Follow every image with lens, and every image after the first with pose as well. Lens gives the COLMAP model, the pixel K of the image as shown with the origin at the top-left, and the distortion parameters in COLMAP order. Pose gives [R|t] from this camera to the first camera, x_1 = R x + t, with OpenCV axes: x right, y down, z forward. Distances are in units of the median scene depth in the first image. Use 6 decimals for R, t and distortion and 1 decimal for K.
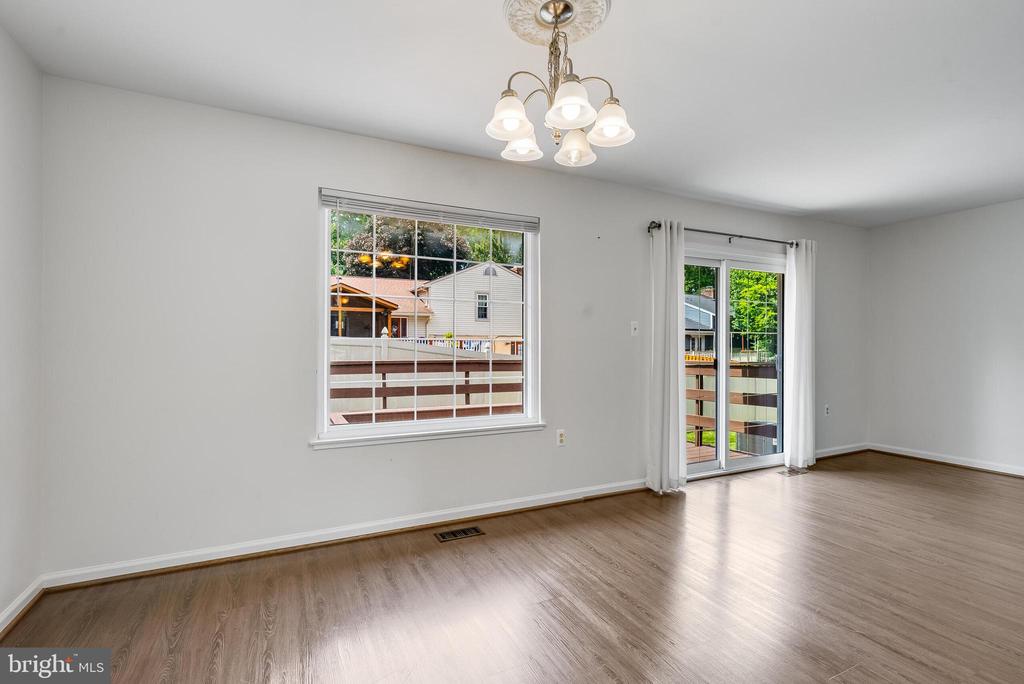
lens RADIAL K [[466.1, 0, 512.0], [0, 466.1, 342.0], [0, 0, 1]] dist [0.001068, 0.000009]
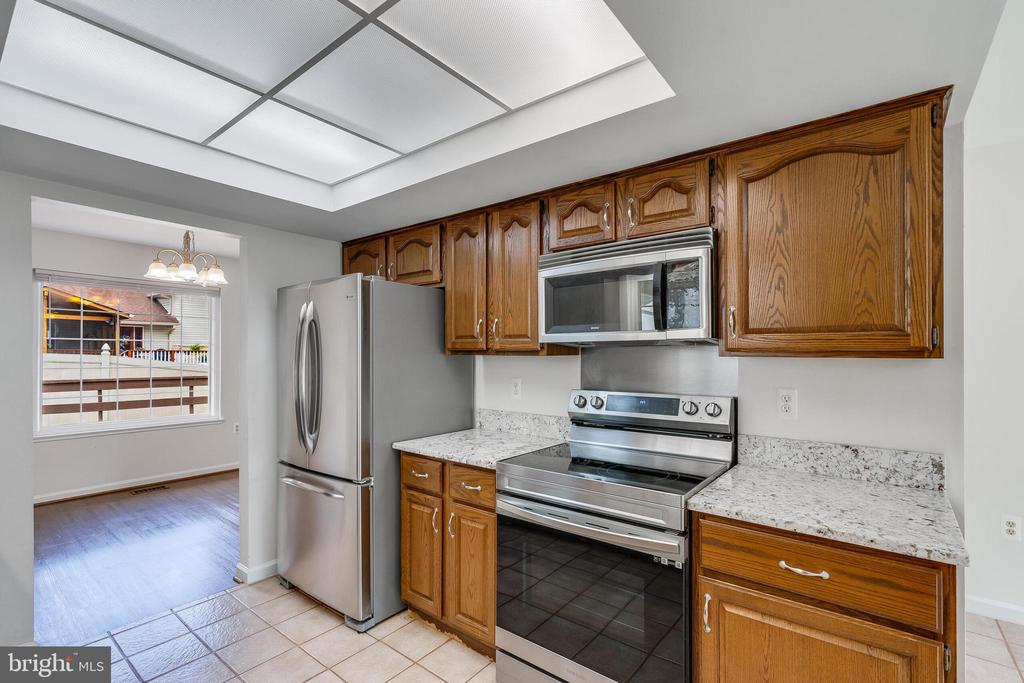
lens RADIAL K [[466.1, 0, 513.5], [0, 466.1, 351.2], [0, 0, 1]] dist [0.000194, 0.000424]
pose [[0.905863, 0.003578, 0.423557, 0.141078], [-0.004069, 0.999992, 0.000256, -0.028300], [-0.423552, -0.001955, 0.905870, -0.407674]]
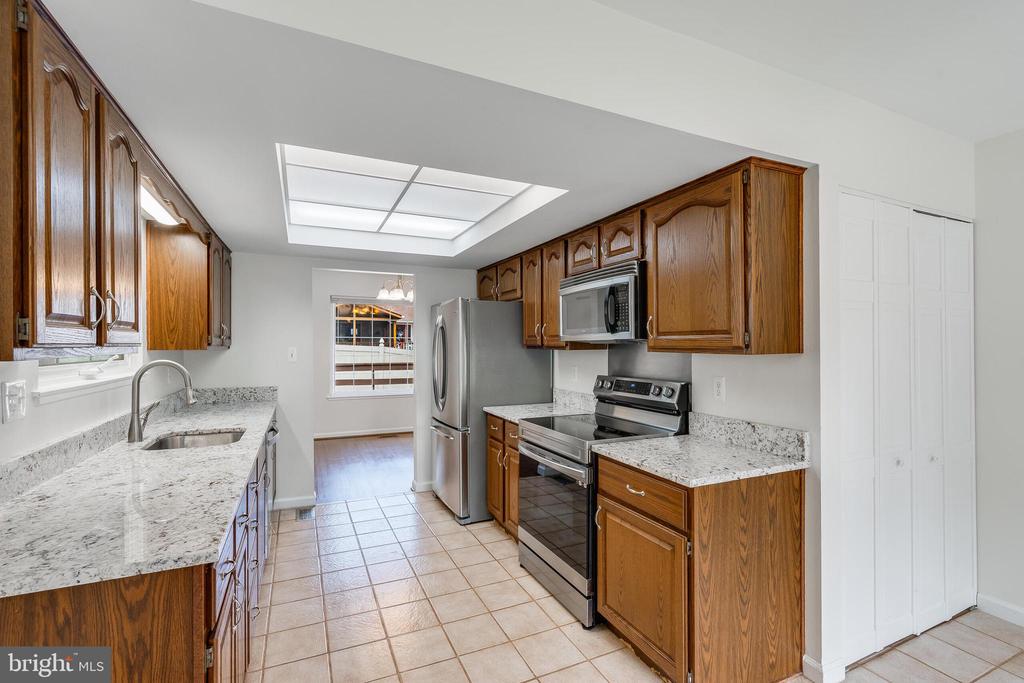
lens RADIAL K [[466.1, 0, 512.0], [0, 466.1, 341.5], [0, 0, 1]] dist [0.001068, 0.000009]
pose [[0.999207, -0.003490, -0.039651, 0.262946], [0.003587, 0.999991, 0.002376, -0.034892], [0.039643, -0.002516, 0.999211, -0.583512]]
